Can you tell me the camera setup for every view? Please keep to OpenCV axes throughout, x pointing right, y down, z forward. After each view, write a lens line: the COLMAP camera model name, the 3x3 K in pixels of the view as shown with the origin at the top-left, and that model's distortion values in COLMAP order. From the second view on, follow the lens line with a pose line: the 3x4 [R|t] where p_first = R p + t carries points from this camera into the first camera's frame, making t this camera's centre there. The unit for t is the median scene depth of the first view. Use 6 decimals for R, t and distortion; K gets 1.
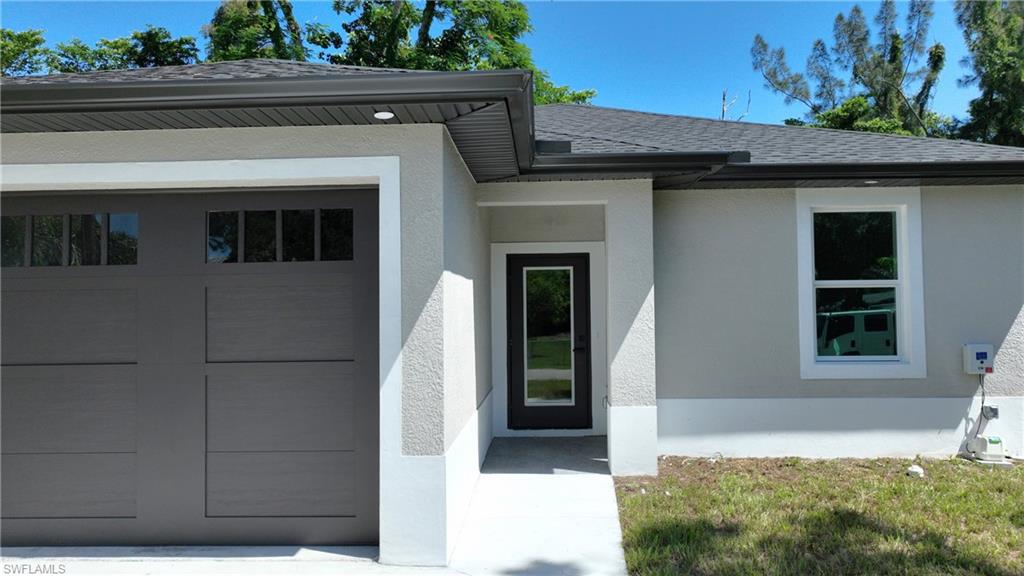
lens RADIAL K [[689.1, 0, 512.0], [0, 689.1, 288.0], [0, 0, 1]] dist [0.020562, -0.006504]
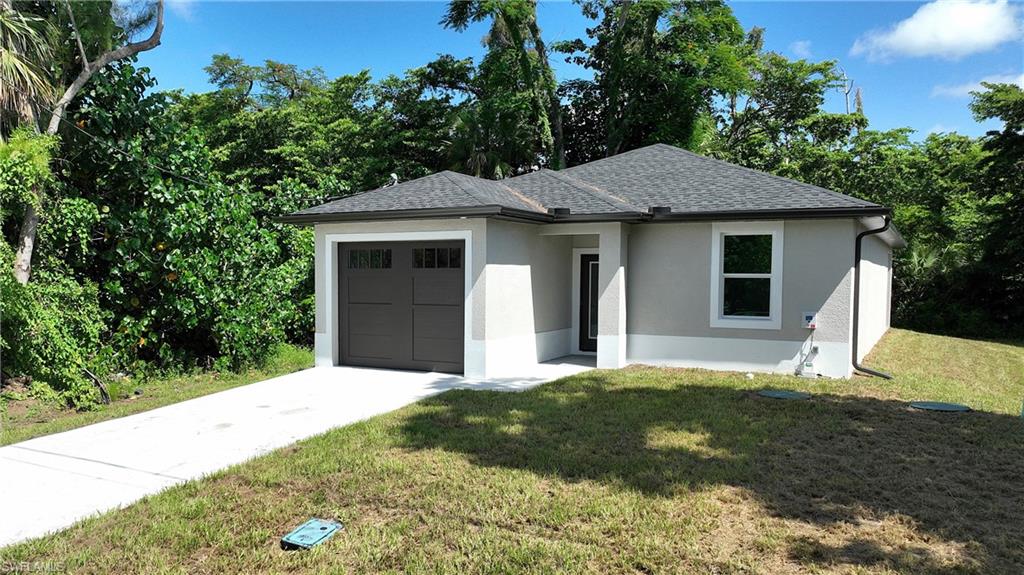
lens RADIAL K [[689.1, 0, 512.0], [0, 689.1, 287.5], [0, 0, 1]] dist [0.020562, -0.006504]
pose [[0.921930, 0.023927, -0.386616, 0.613664], [-0.004183, 0.998647, 0.051829, -0.063876], [0.387333, -0.046166, 0.920783, -0.852757]]
